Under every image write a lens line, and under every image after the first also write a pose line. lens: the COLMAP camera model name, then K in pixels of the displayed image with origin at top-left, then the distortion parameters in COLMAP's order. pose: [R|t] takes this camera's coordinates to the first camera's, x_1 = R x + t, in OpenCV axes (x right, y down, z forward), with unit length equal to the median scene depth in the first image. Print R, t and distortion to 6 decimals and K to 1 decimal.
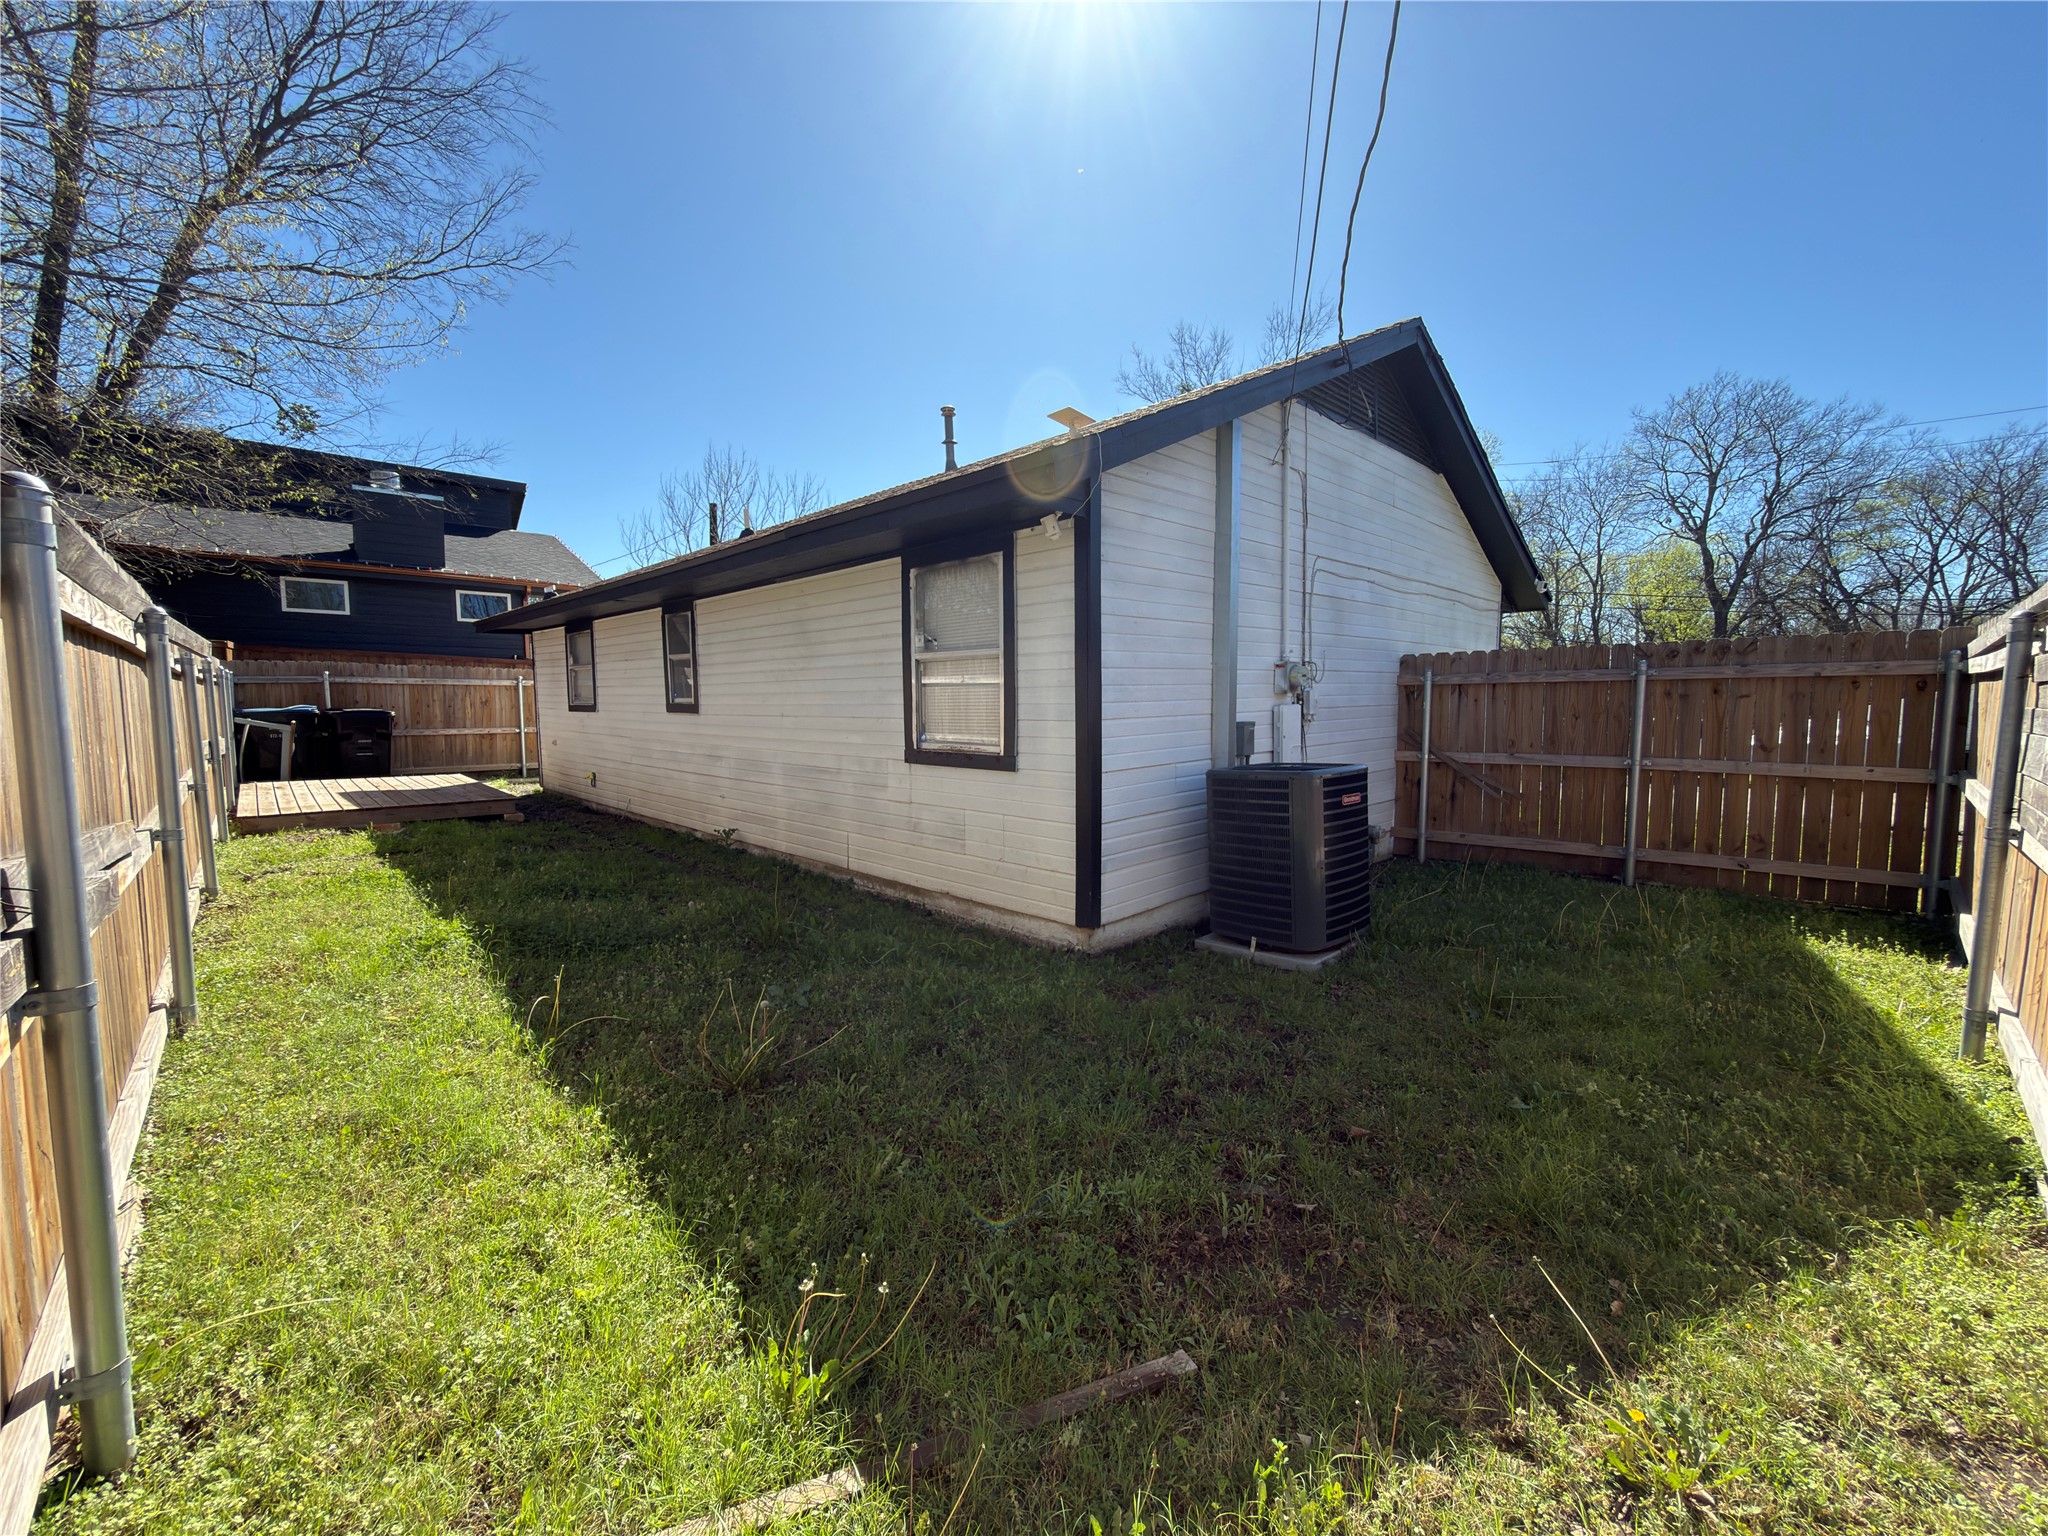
lens RADIAL K [[809.2, 0, 1024.0], [0, 809.2, 768.0], [0, 0, 1]] dist [0.000800, -0.000128]
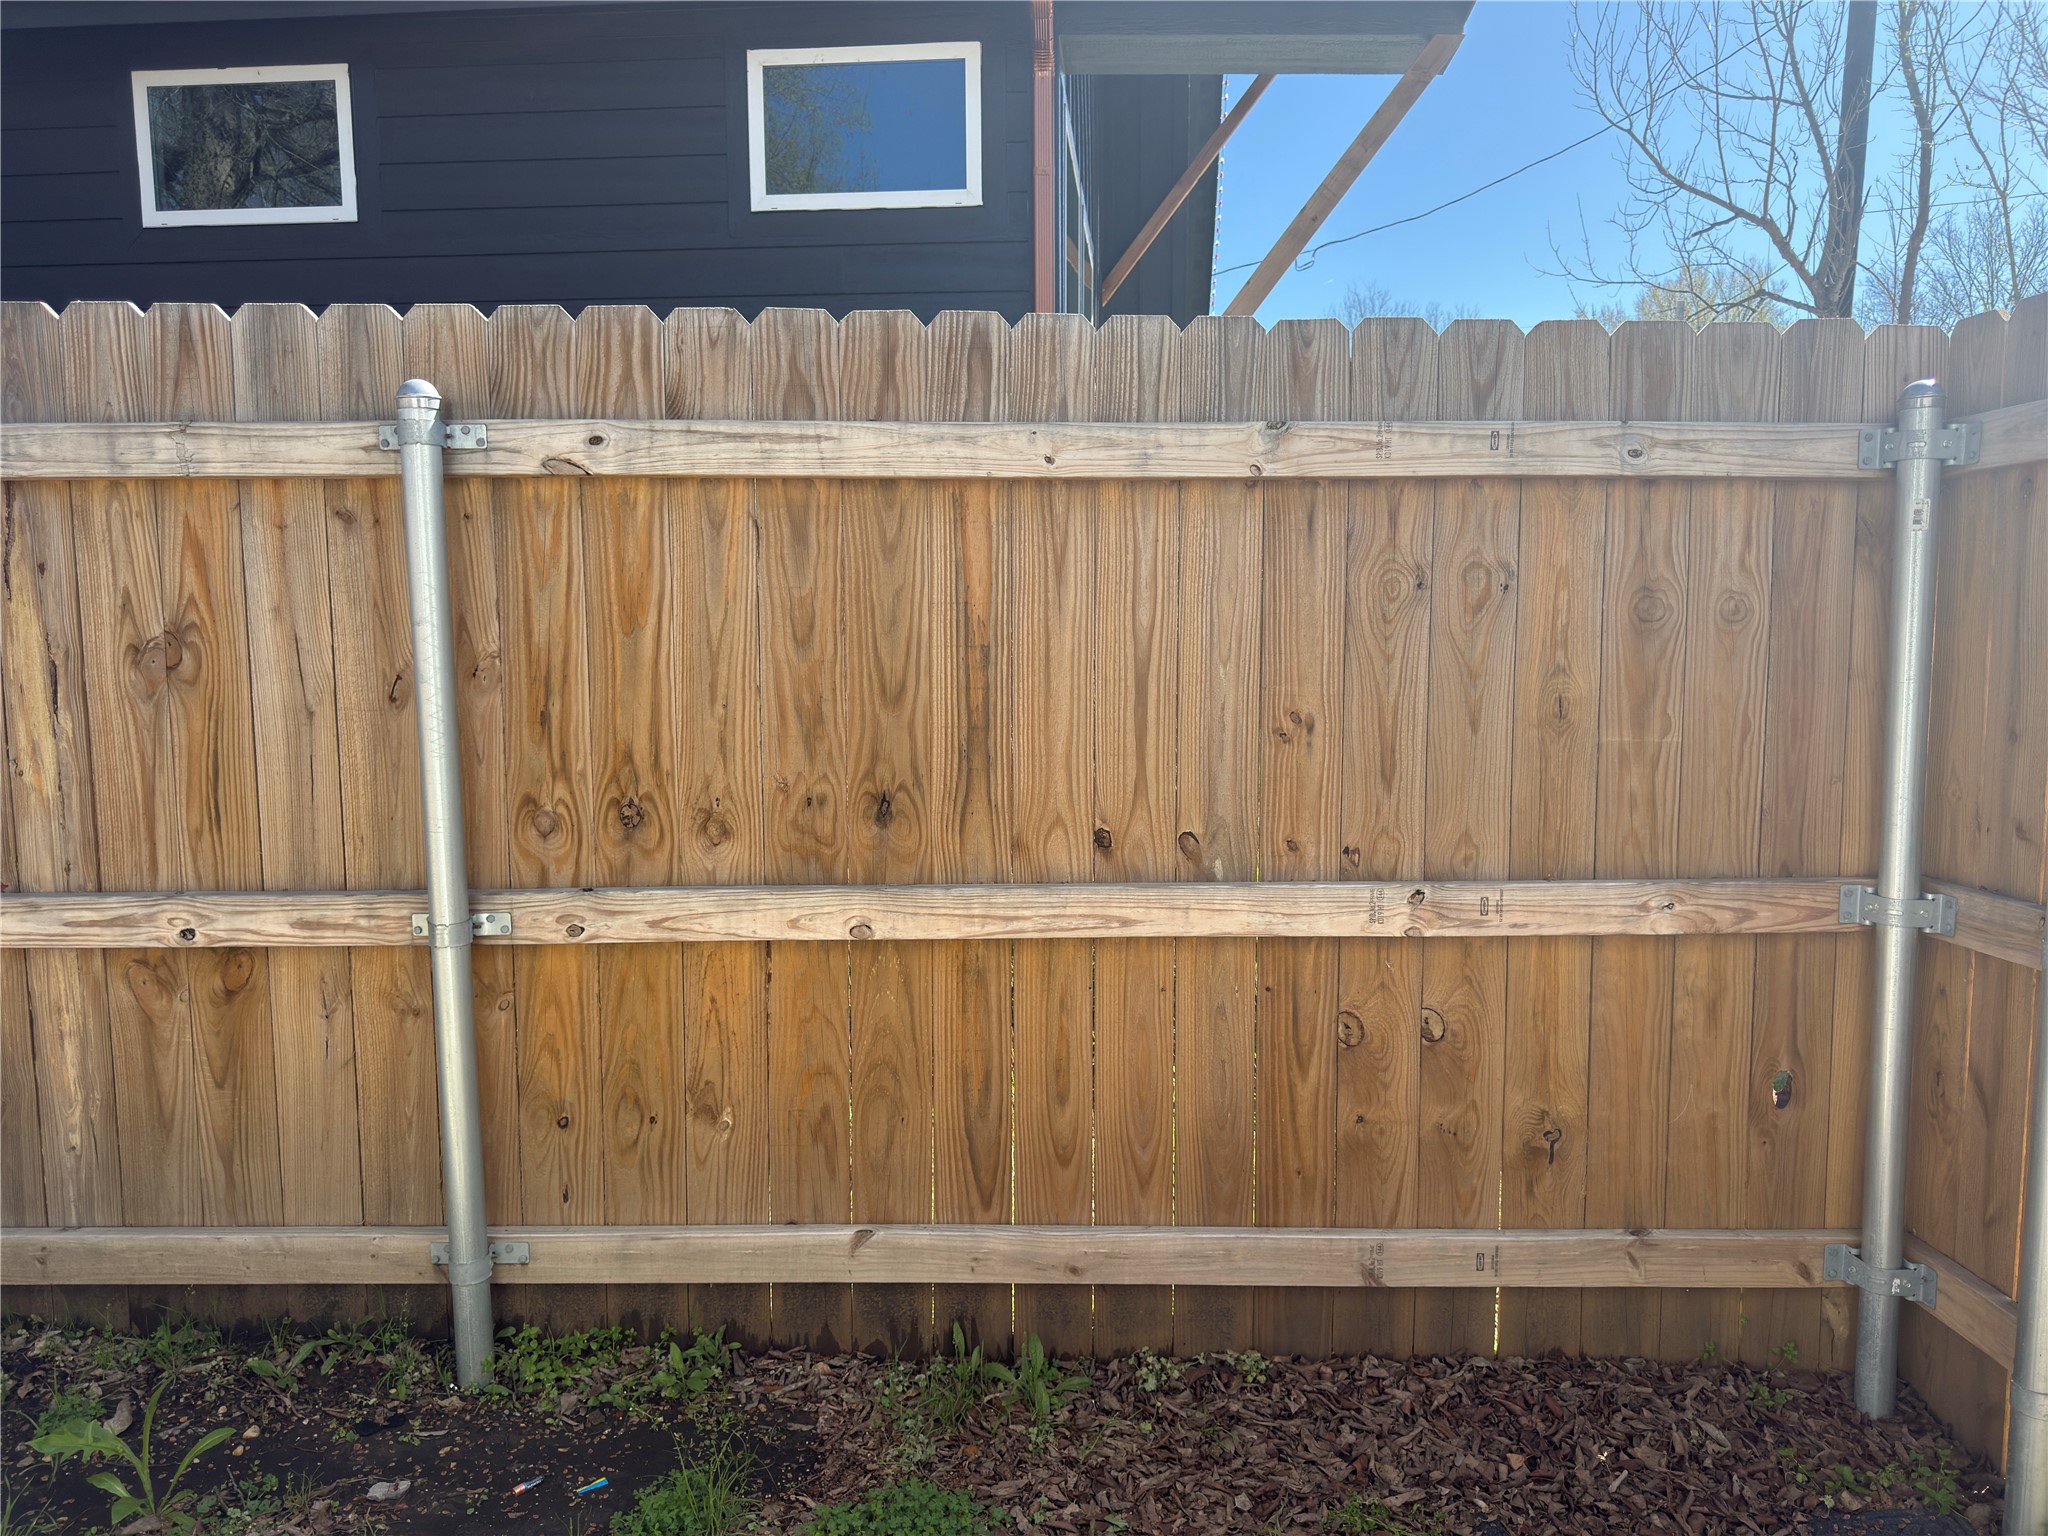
lens RADIAL K [[1446.1, 0, 1024.0], [0, 1446.1, 768.0], [0, 0, 1]] dist [0.038772, -0.001890]
pose [[0.715882, 0.083643, -0.693193, -0.171326], [-0.056296, 0.996481, 0.062101, -0.031336], [0.695948, -0.005433, 0.718072, 0.352554]]
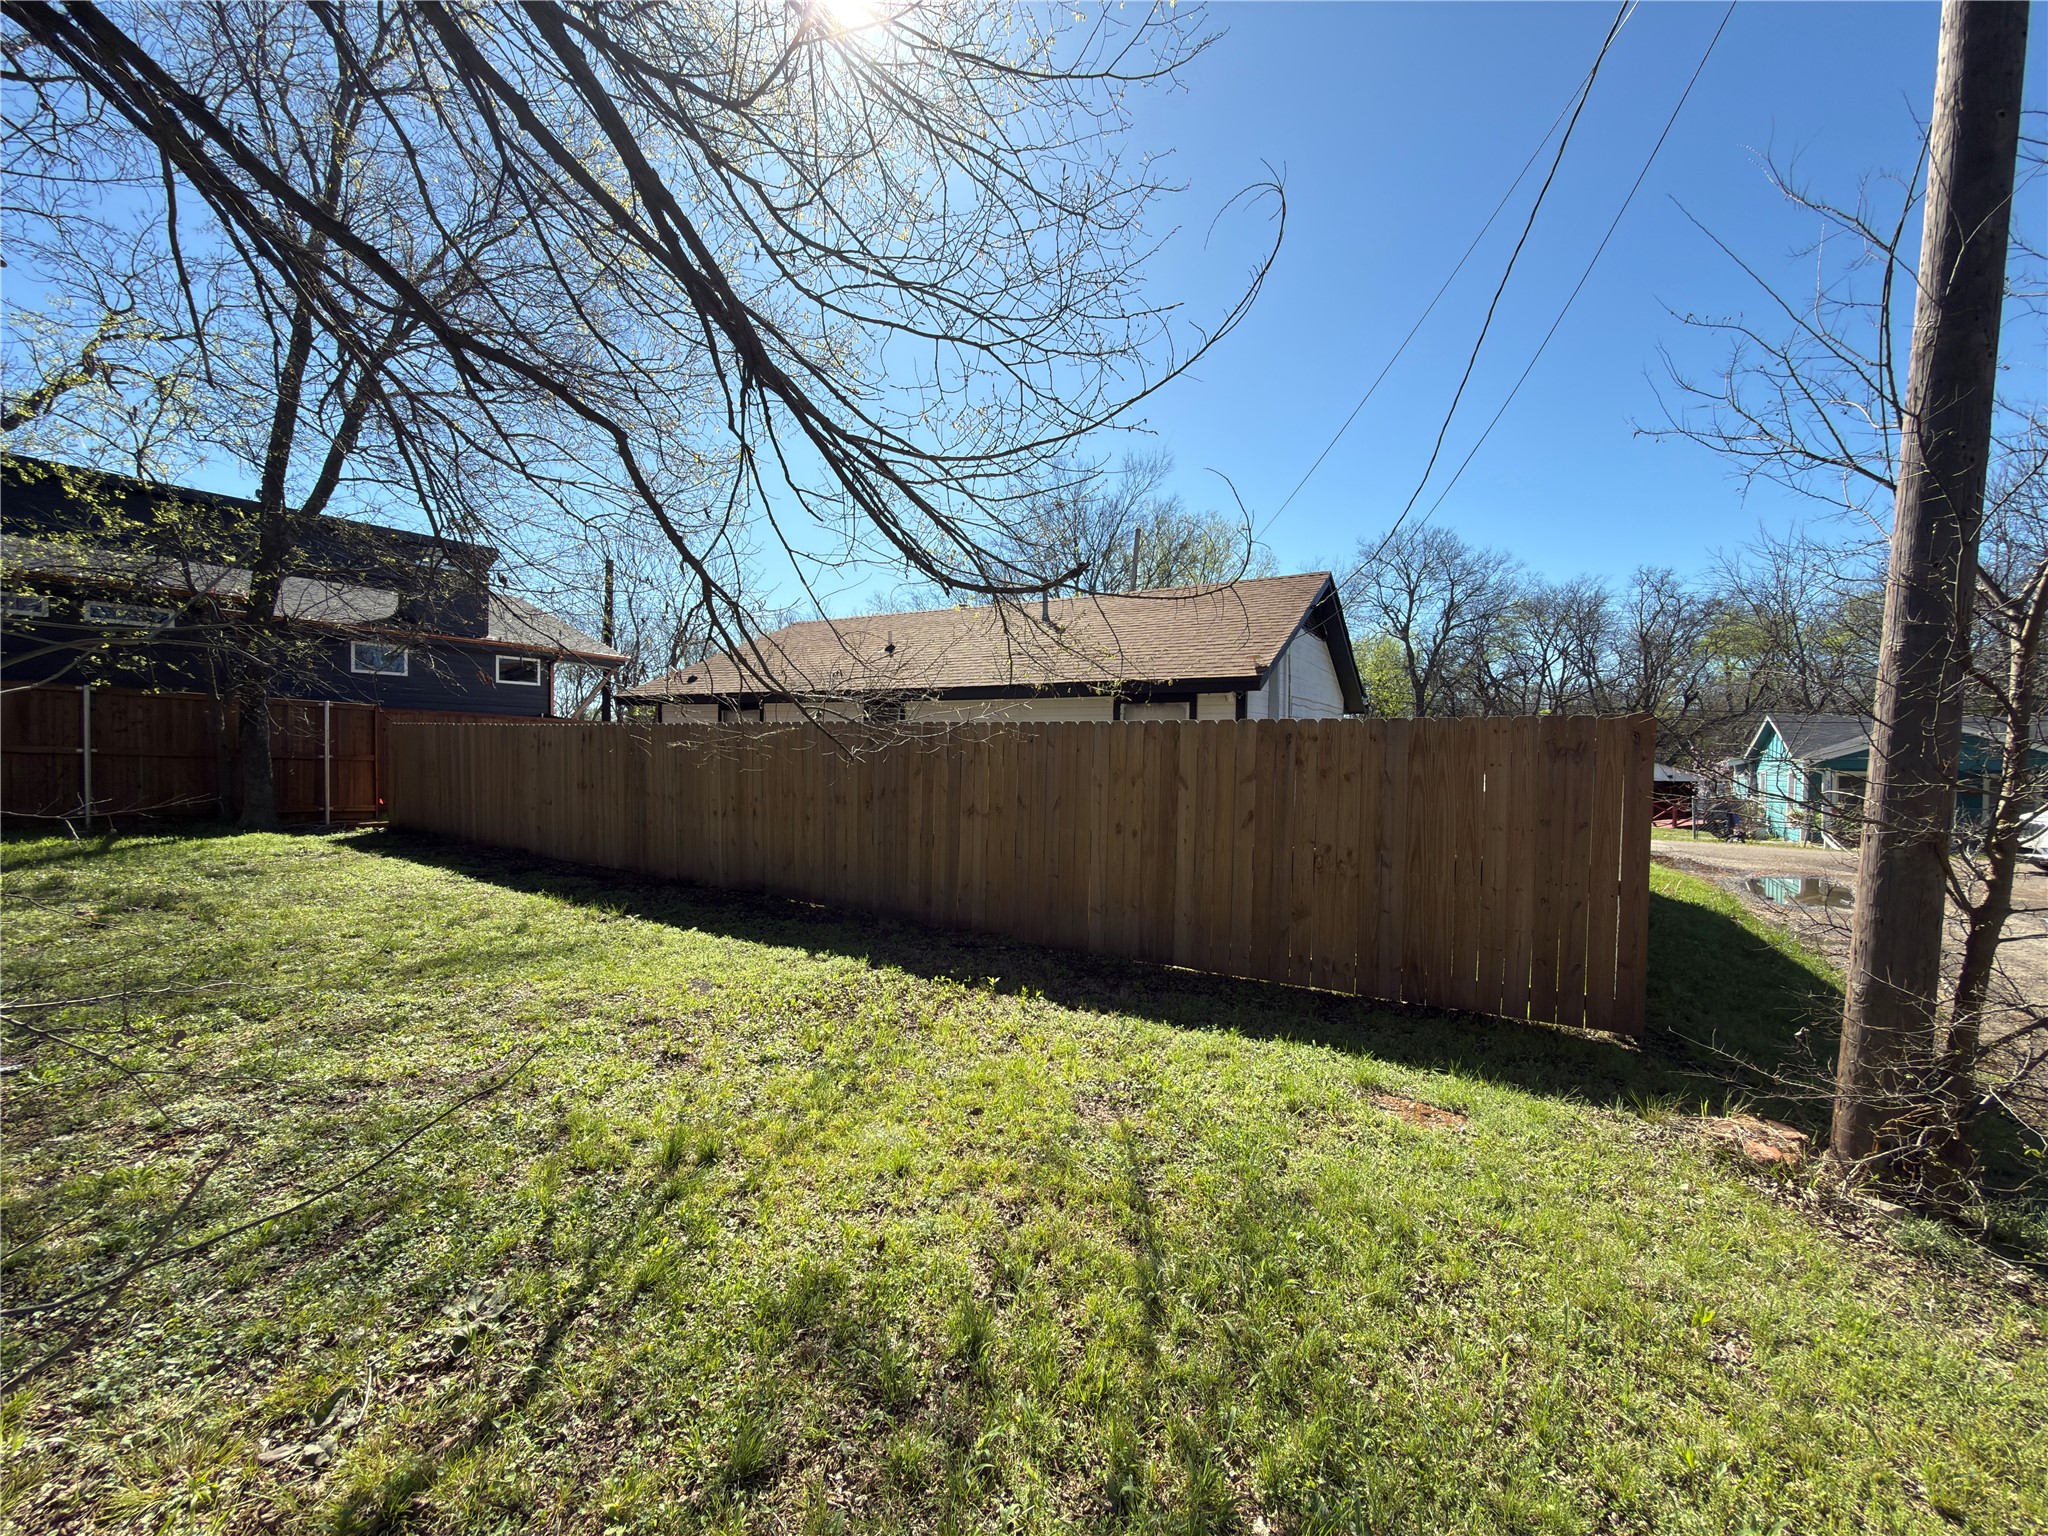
lens RADIAL K [[809.2, 0, 1024.0], [0, 809.2, 768.0], [0, 0, 1]] dist [0.000800, -0.000128]
pose [[0.964307, 0.006922, 0.264697, -0.132684], [0.008156, 0.998407, -0.055823, 0.001563], [-0.264662, 0.055990, 0.962715, -0.116325]]
